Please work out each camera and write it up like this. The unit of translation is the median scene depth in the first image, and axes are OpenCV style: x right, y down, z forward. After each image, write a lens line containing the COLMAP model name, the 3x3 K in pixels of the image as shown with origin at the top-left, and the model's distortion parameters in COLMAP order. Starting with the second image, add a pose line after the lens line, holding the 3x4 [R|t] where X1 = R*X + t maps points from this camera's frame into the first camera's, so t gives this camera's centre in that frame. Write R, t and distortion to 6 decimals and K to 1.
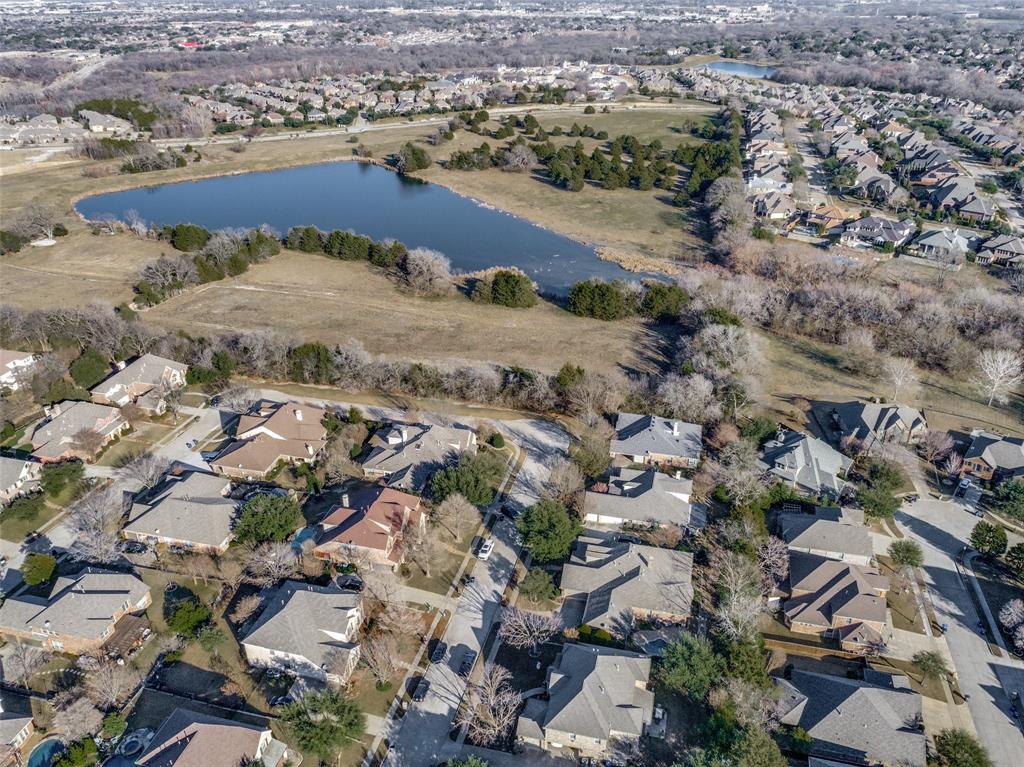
lens RADIAL K [[781.8, 0, 510.4], [0, 781.8, 383.8], [0, 0, 1]] dist [-0.001371, 0.003073]
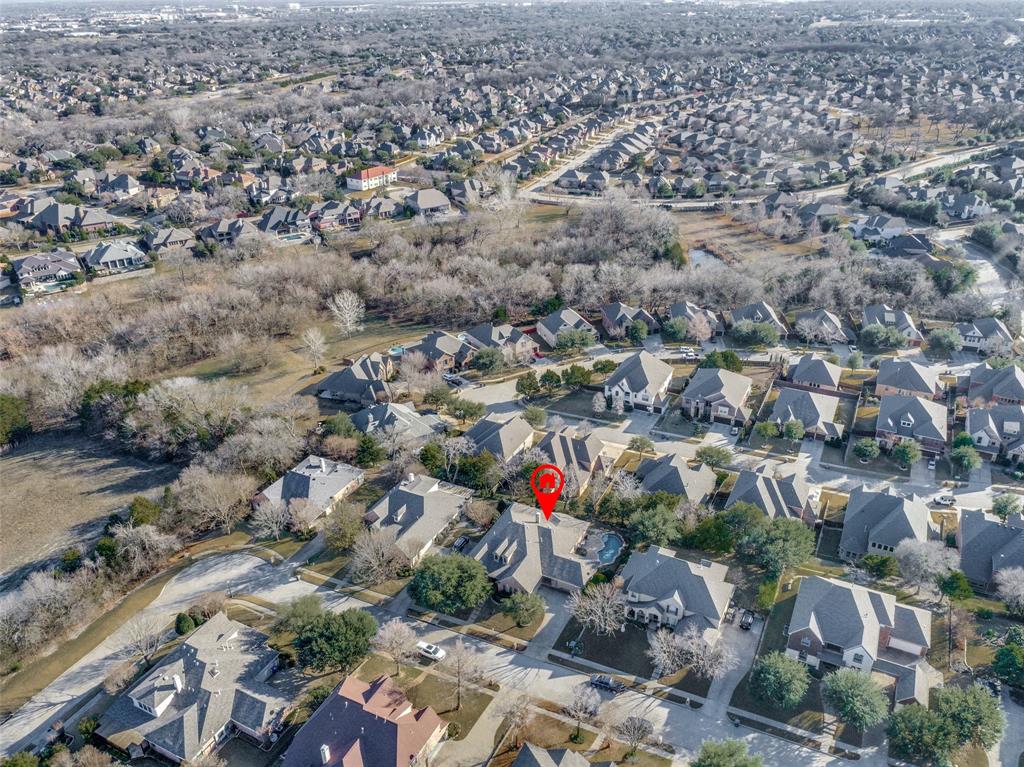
lens RADIAL K [[781.8, 0, 510.8], [0, 781.8, 383.6], [0, 0, 1]] dist [-0.001371, 0.003073]
pose [[0.226425, -0.443492, 0.867206, -0.388987], [0.463205, 0.832238, 0.304667, -0.157035], [-0.856839, 0.332710, 0.393867, 0.303380]]
